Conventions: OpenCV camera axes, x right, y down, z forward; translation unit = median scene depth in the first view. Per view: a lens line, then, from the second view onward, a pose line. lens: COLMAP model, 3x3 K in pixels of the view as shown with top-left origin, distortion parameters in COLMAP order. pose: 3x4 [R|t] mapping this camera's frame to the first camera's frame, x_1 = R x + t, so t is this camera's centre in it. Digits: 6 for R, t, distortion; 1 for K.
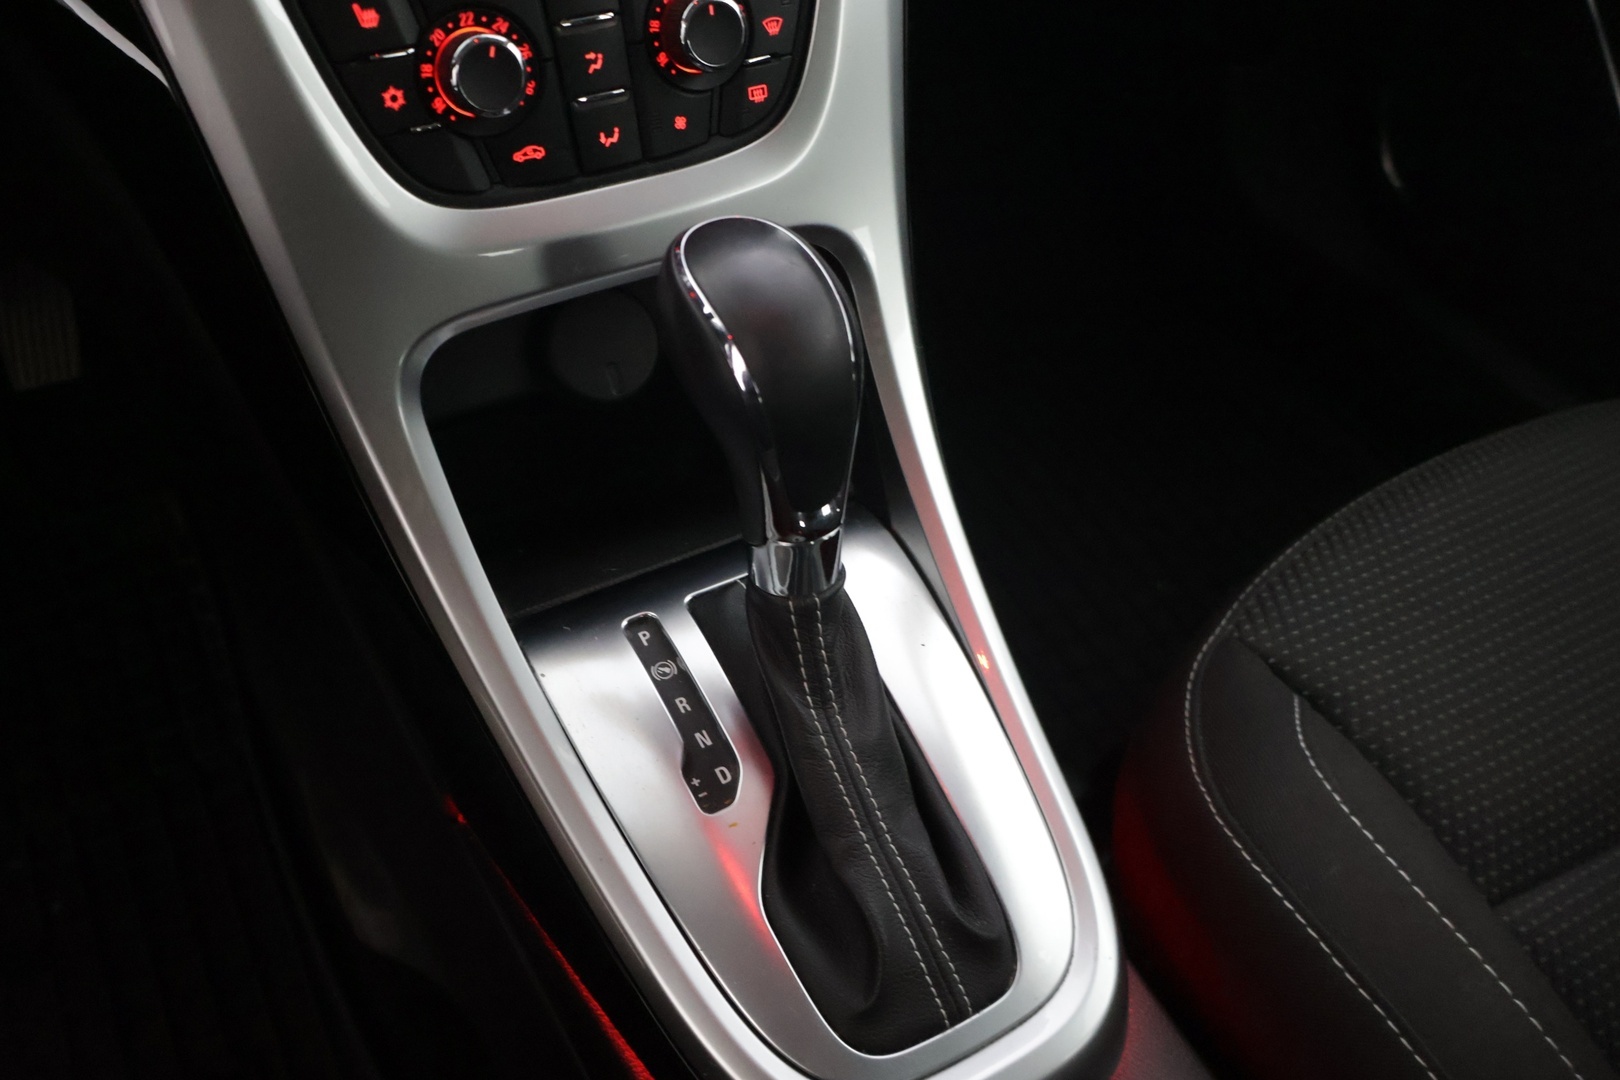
lens RADIAL K [[1369.3, 0, 810.0], [0, 1369.3, 540.0], [0, 0, 1]] dist [0.002538, 0.005827]
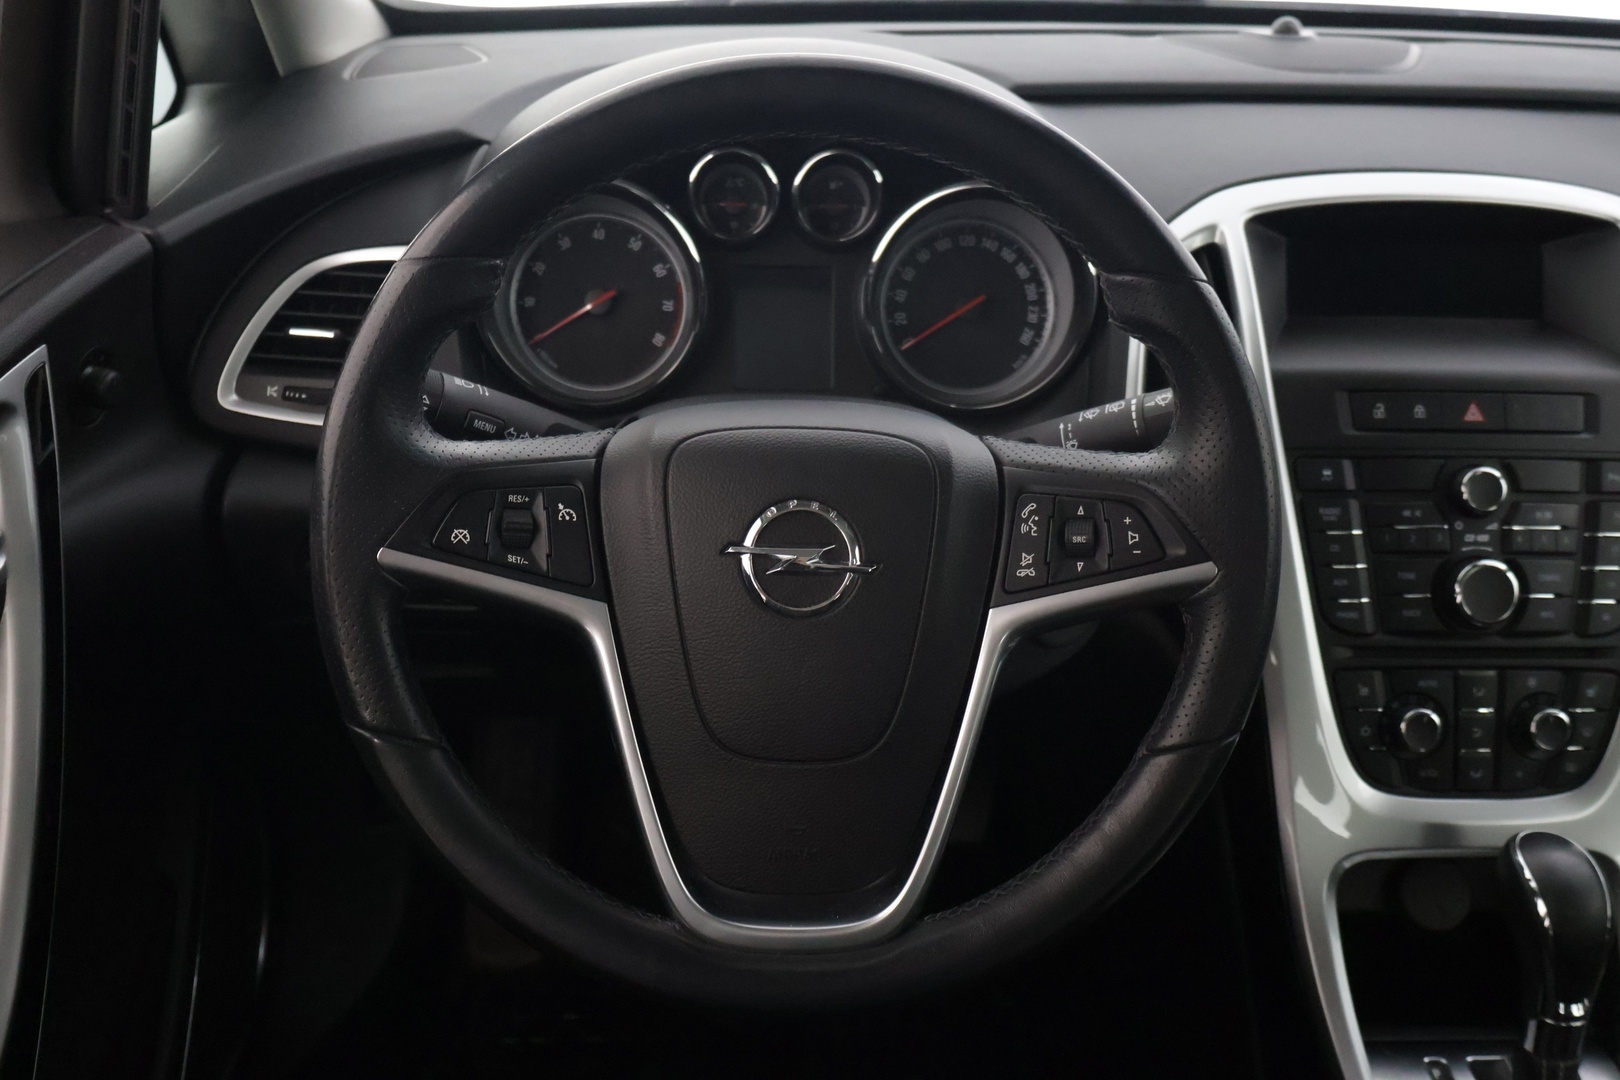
lens RADIAL K [[1656.0, 0, 810.0], [0, 1656.0, 540.0], [0, 0, 1]] dist [0.001709, -0.006304]
pose [[0.889171, 0.157217, -0.429719, -0.041875], [-0.305962, 0.902582, -0.302875, 0.347590], [0.340239, 0.400785, 0.850652, -1.243643]]
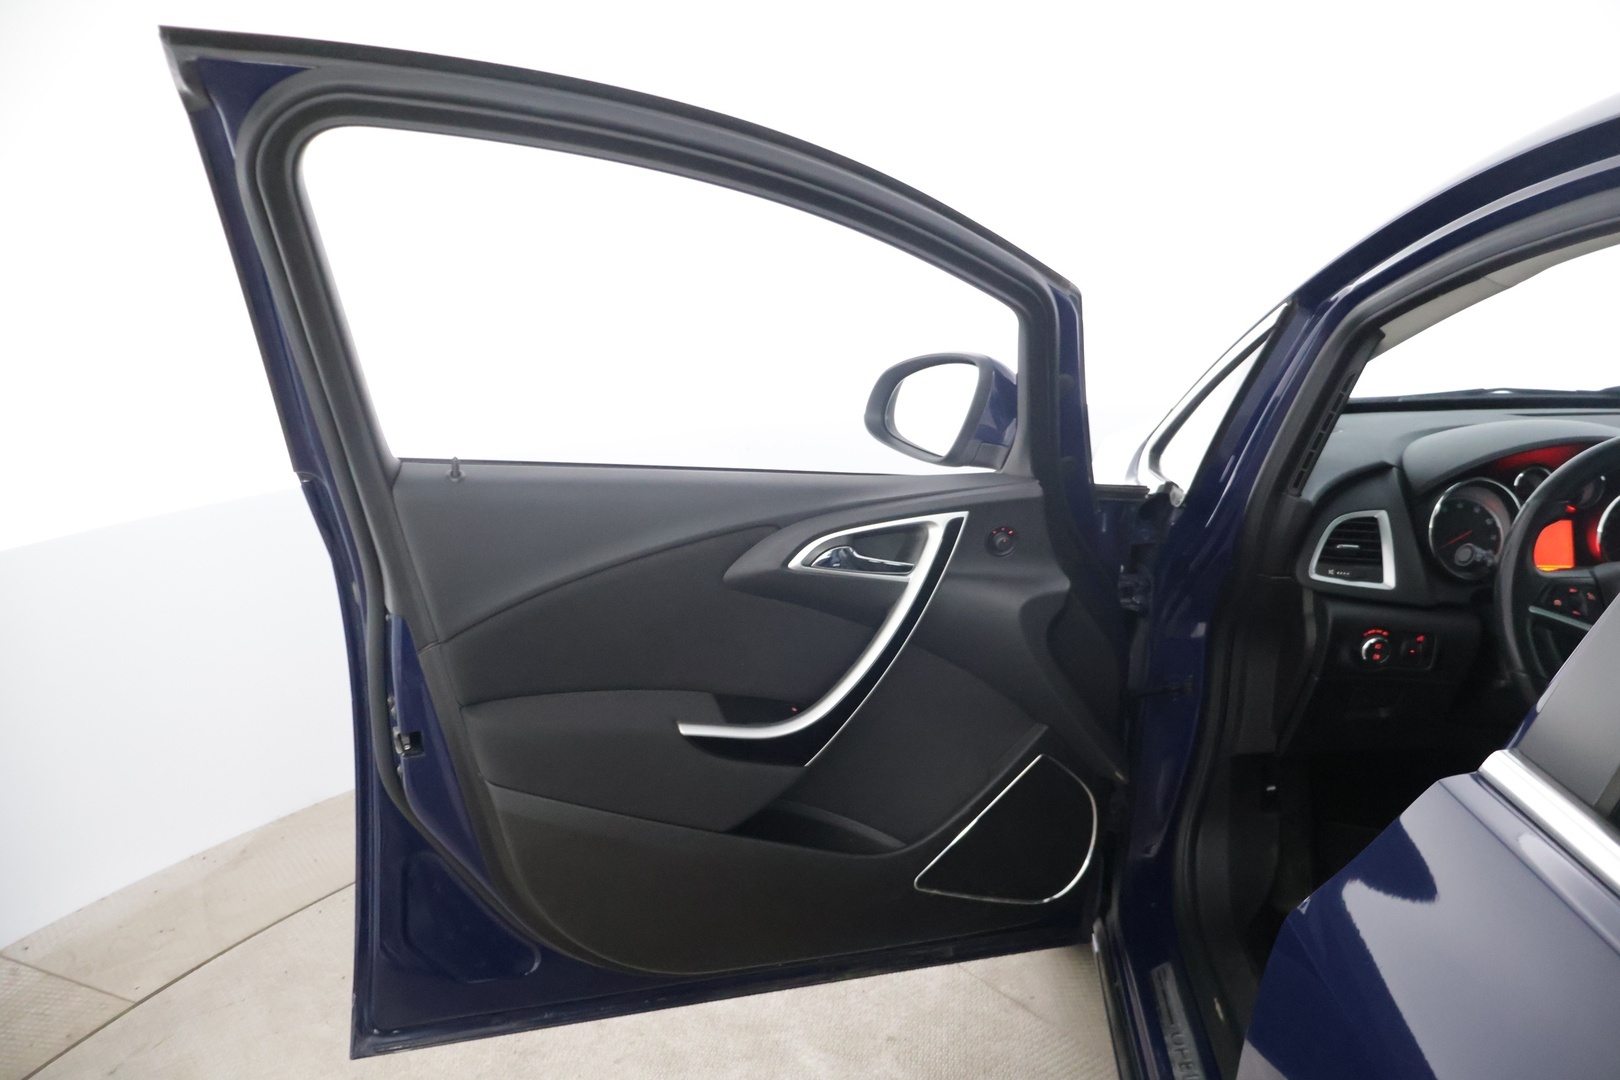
lens RADIAL K [[1369.3, 0, 810.0], [0, 1369.3, 540.0], [0, 0, 1]] dist [0.002538, 0.005827]
pose [[0.824598, 0.062960, -0.562205, -0.651645], [-0.361516, 0.823043, -0.438072, 2.066505], [0.435138, 0.564479, 0.701440, -3.389208]]
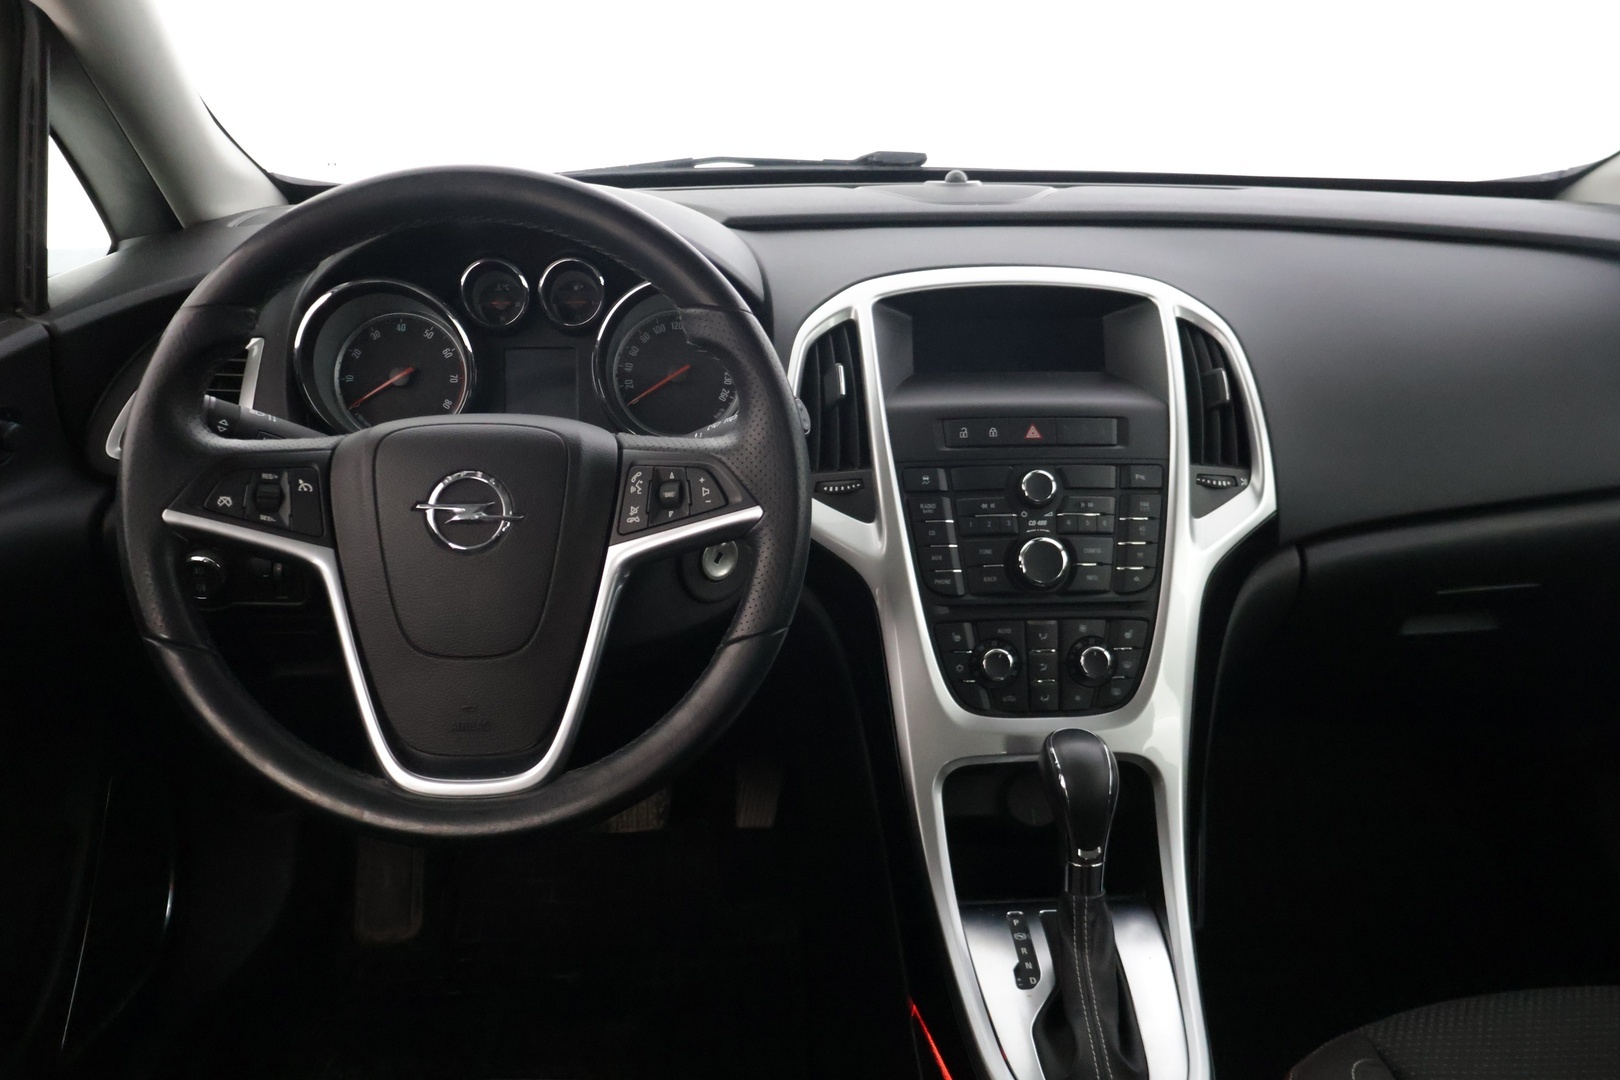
lens RADIAL K [[1464.1, 0, 810.0], [0, 1464.1, 540.0], [0, 0, 1]] dist [0.011380, 0.008261]
pose [[0.896949, 0.087625, -0.433364, 0.567884], [-0.276736, 0.875689, -0.395709, 0.584307], [0.344818, 0.474859, 0.809697, -1.323704]]
